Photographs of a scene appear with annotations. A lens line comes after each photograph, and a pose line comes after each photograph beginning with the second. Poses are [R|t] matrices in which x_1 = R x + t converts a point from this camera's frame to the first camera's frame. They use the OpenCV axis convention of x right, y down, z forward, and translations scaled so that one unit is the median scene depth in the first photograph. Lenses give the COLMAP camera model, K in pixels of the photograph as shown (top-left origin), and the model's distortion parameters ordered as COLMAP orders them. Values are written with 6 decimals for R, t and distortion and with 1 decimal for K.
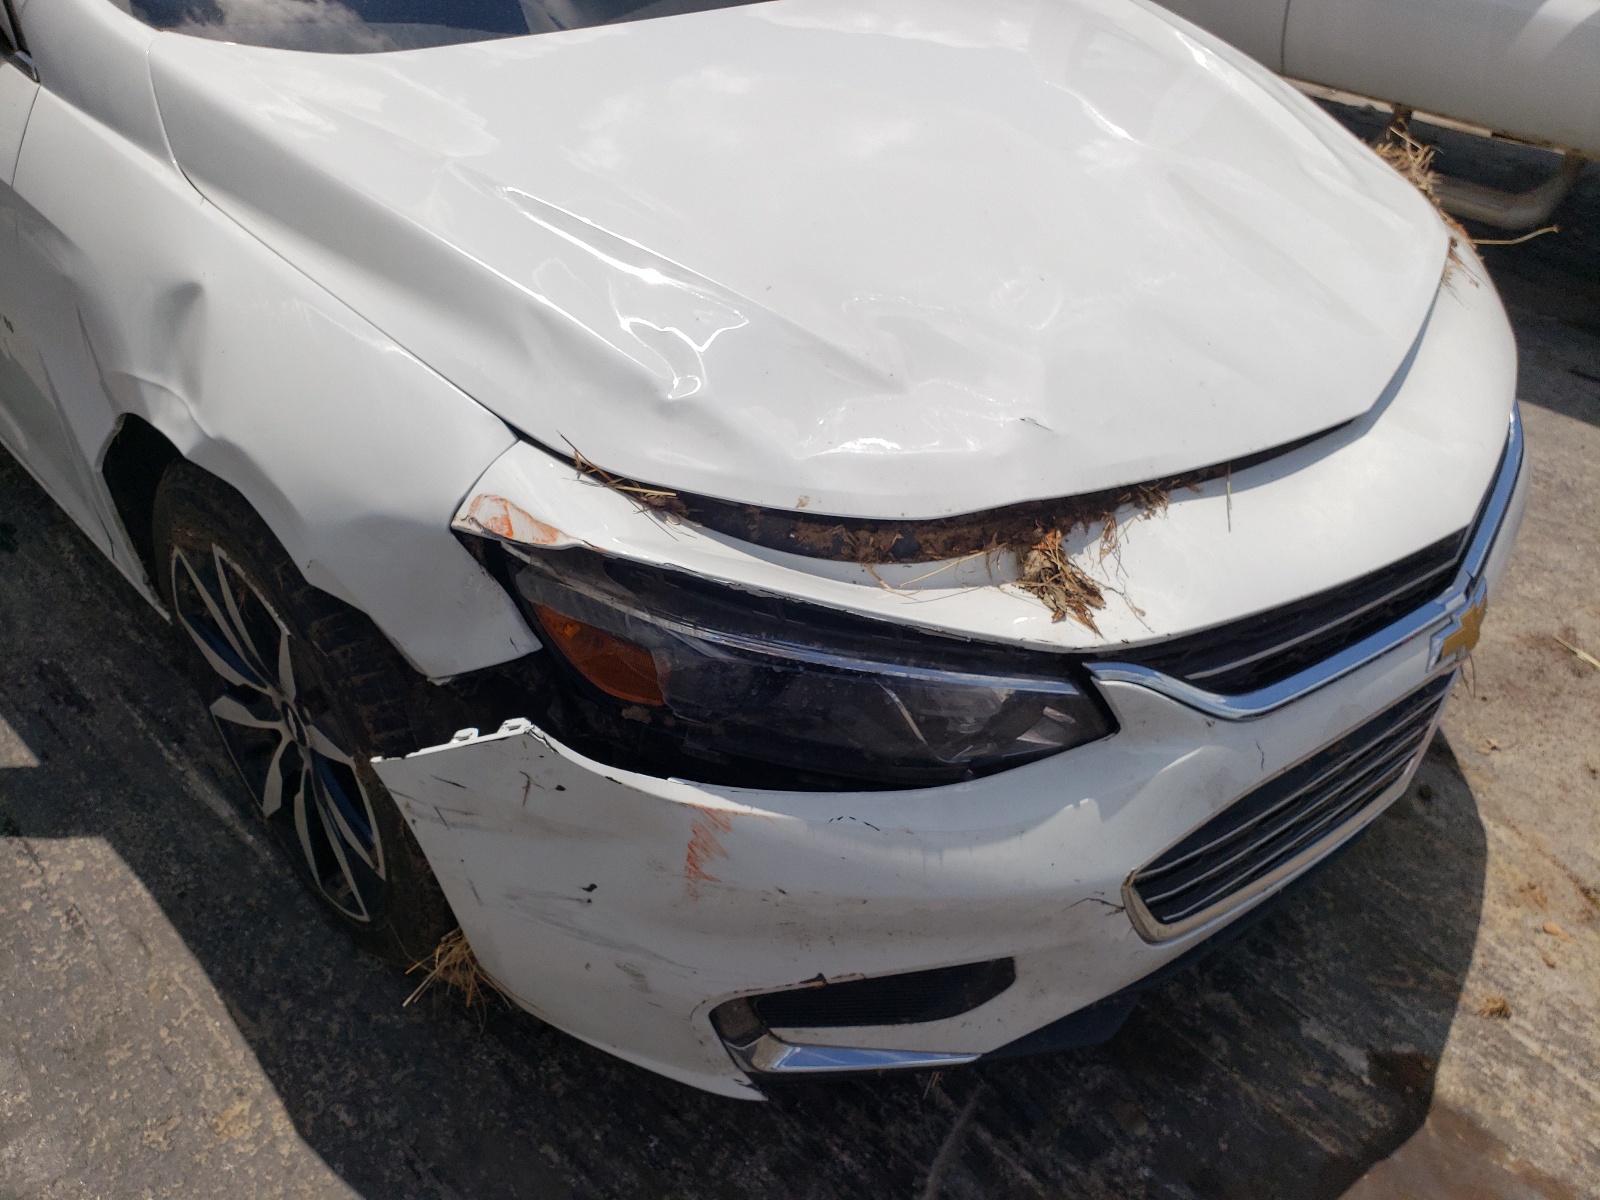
lens RADIAL K [[1320.1, 0, 796.2], [0, 1320.1, 597.5], [0, 0, 1]] dist [-0.000190, 0.006343]
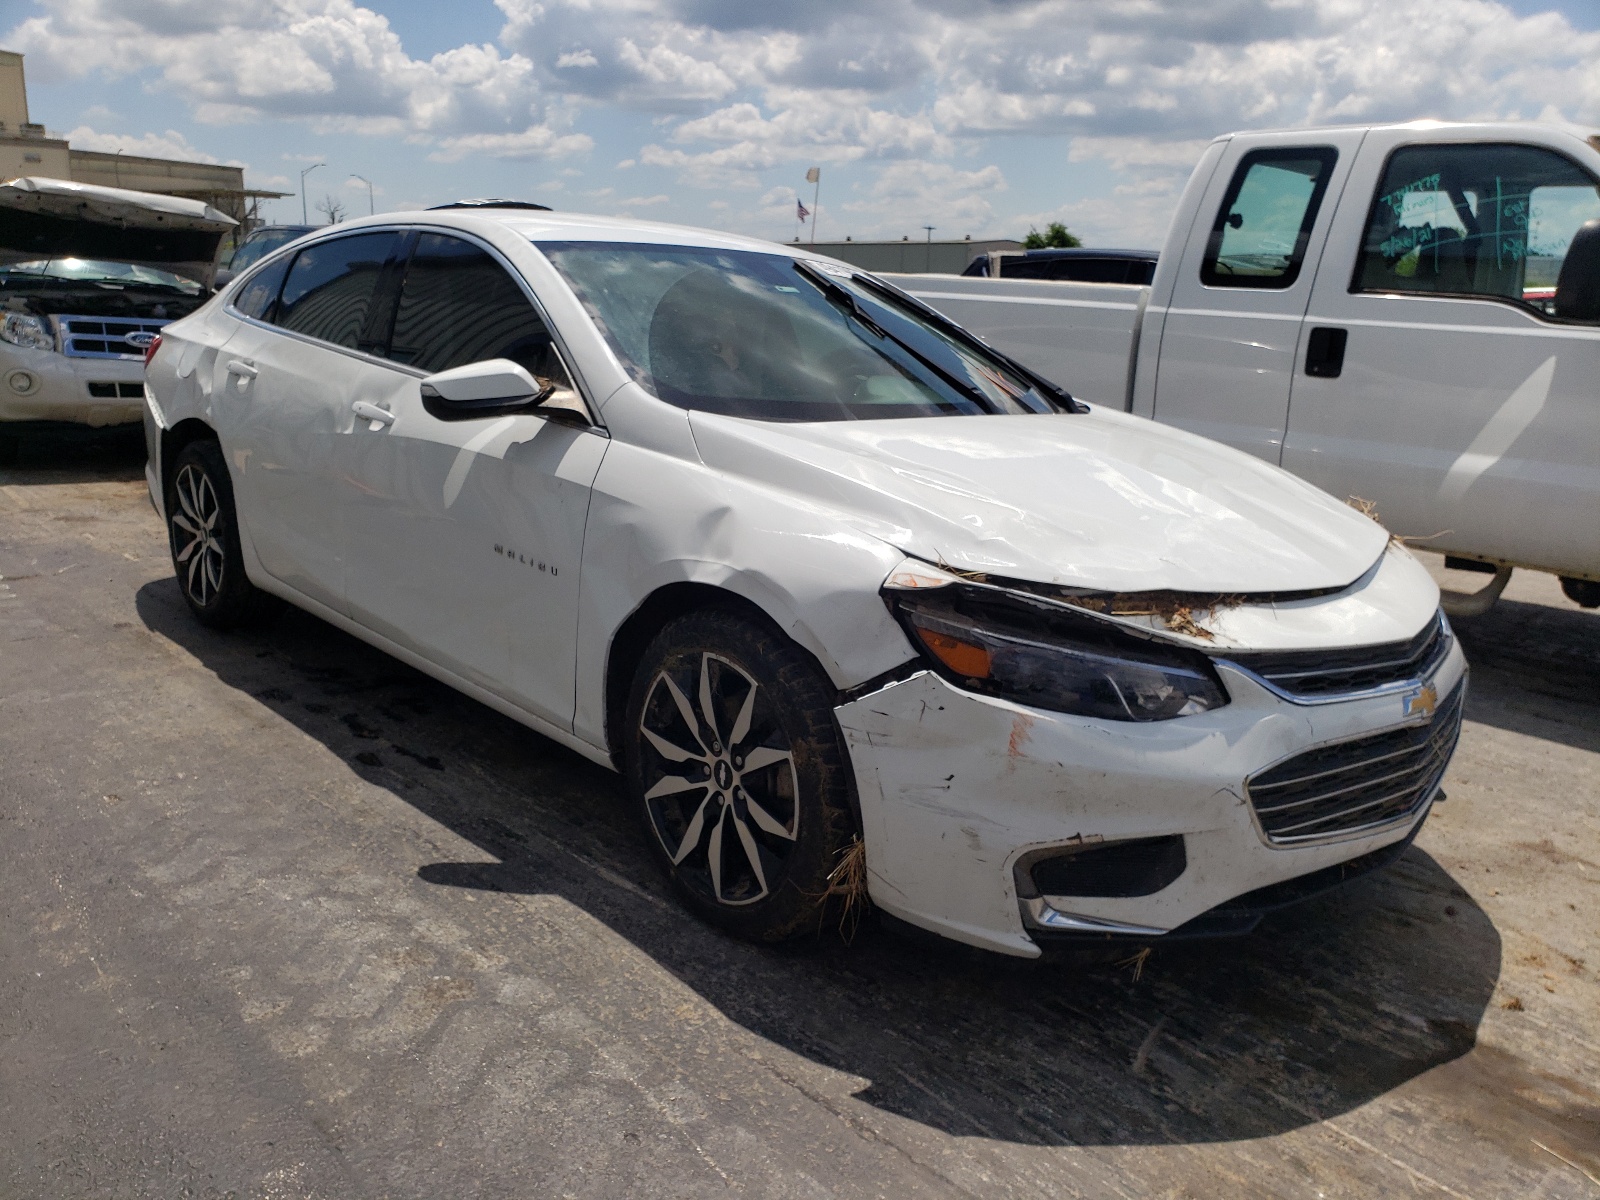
lens RADIAL K [[1320.1, 0, 796.2], [0, 1320.1, 597.5], [0, 0, 1]] dist [-0.000190, 0.006343]
pose [[0.999585, -0.003493, -0.028602, -0.229667], [-0.008171, 0.917516, -0.397615, 0.522956], [0.027632, 0.397684, 0.917106, -0.569665]]
